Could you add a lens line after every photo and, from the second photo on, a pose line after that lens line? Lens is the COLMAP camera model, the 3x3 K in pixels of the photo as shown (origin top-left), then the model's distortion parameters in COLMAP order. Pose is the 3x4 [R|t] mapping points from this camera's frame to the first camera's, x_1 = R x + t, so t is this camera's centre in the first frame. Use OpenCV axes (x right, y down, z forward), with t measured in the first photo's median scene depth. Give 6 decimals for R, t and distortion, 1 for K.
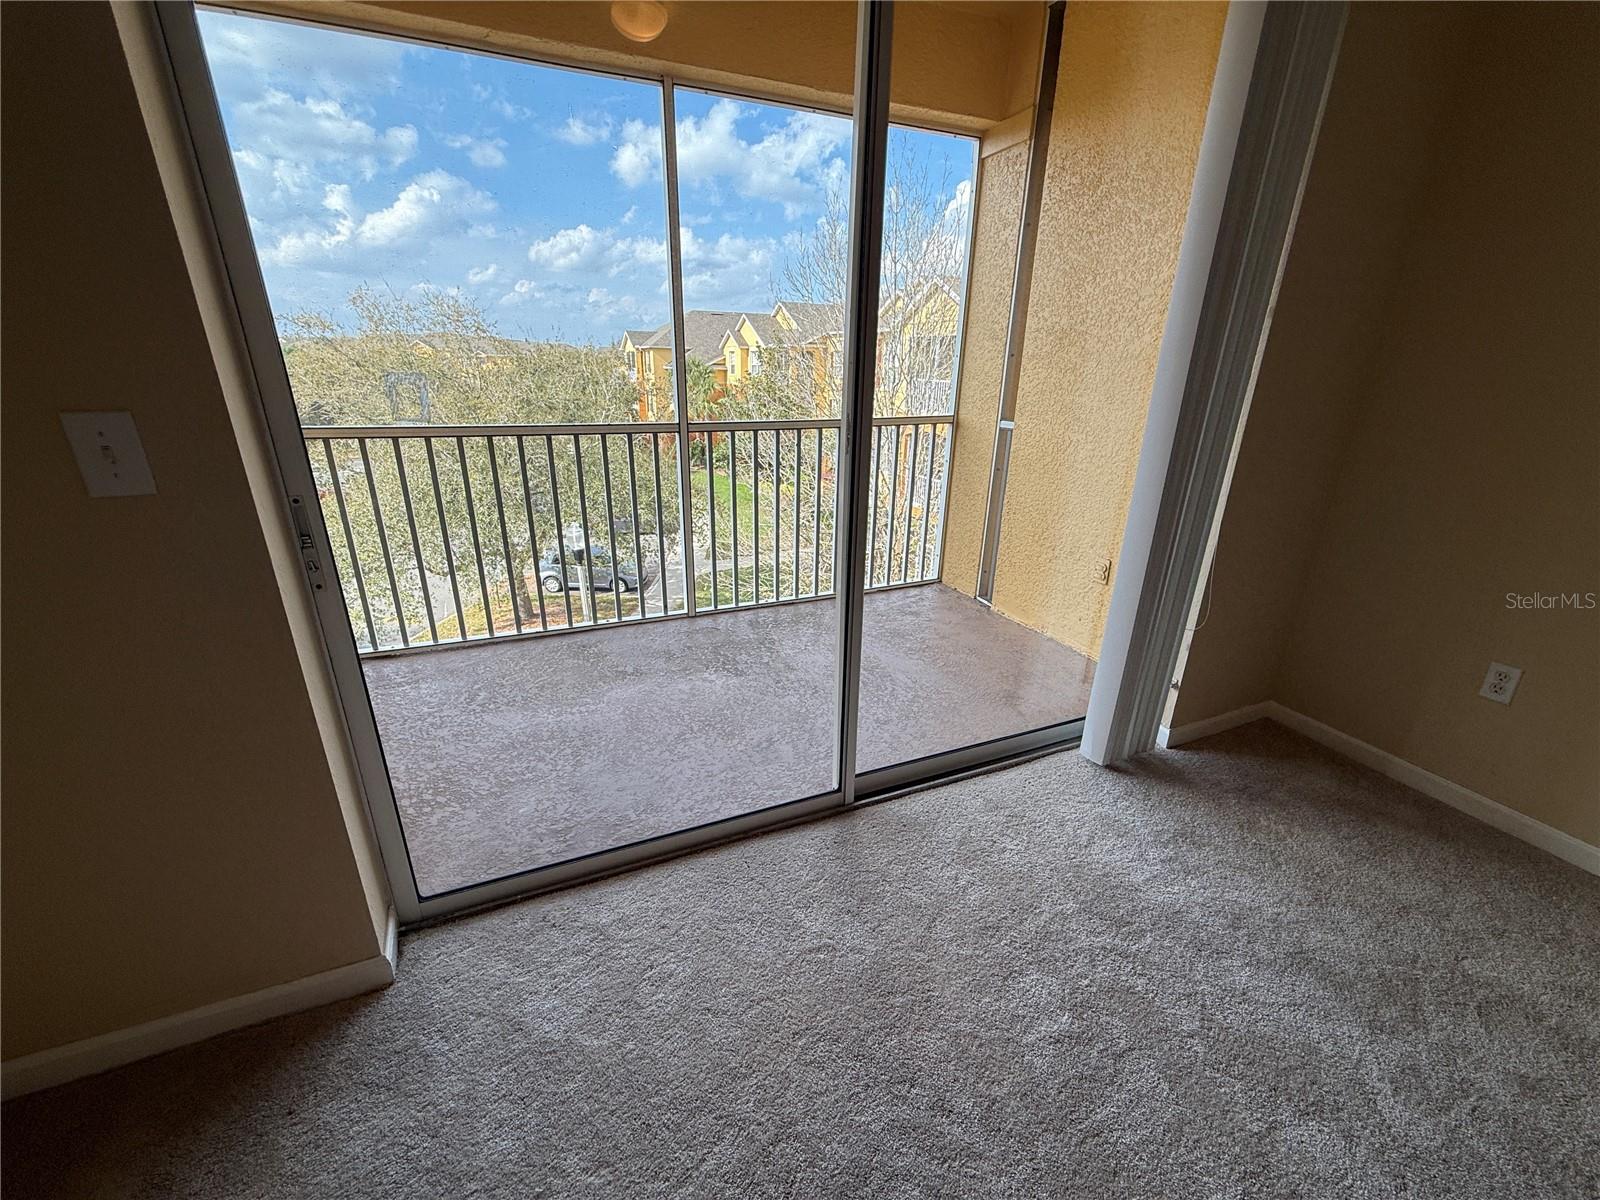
lens RADIAL K [[638.3, 0, 800.9], [0, 638.3, 601.3], [0, 0, 1]] dist [0.000826, 0.000965]
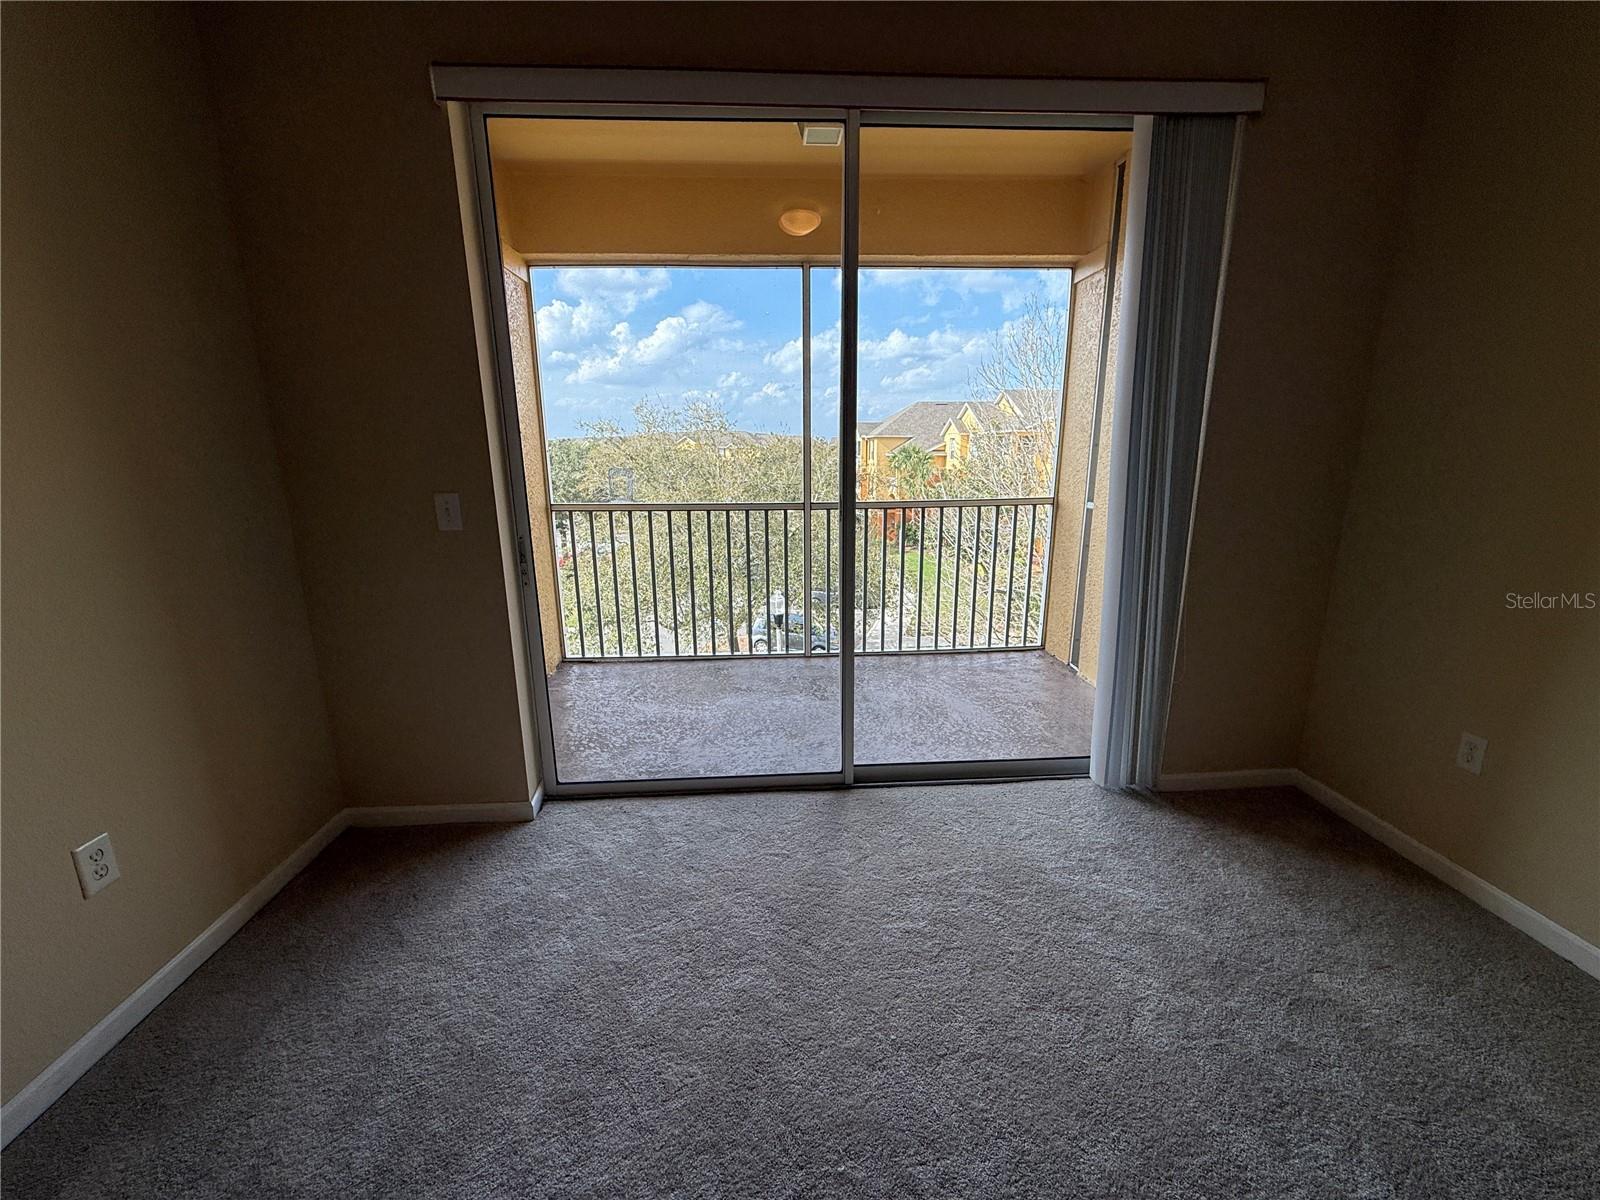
lens RADIAL K [[638.3, 0, 799.8], [0, 638.3, 602.0], [0, 0, 1]] dist [0.000826, 0.000965]
pose [[0.943162, 0.055588, -0.327652, 0.234678], [-0.095268, 0.989758, -0.106316, 0.057603], [0.318386, 0.131487, 0.938798, -0.187597]]
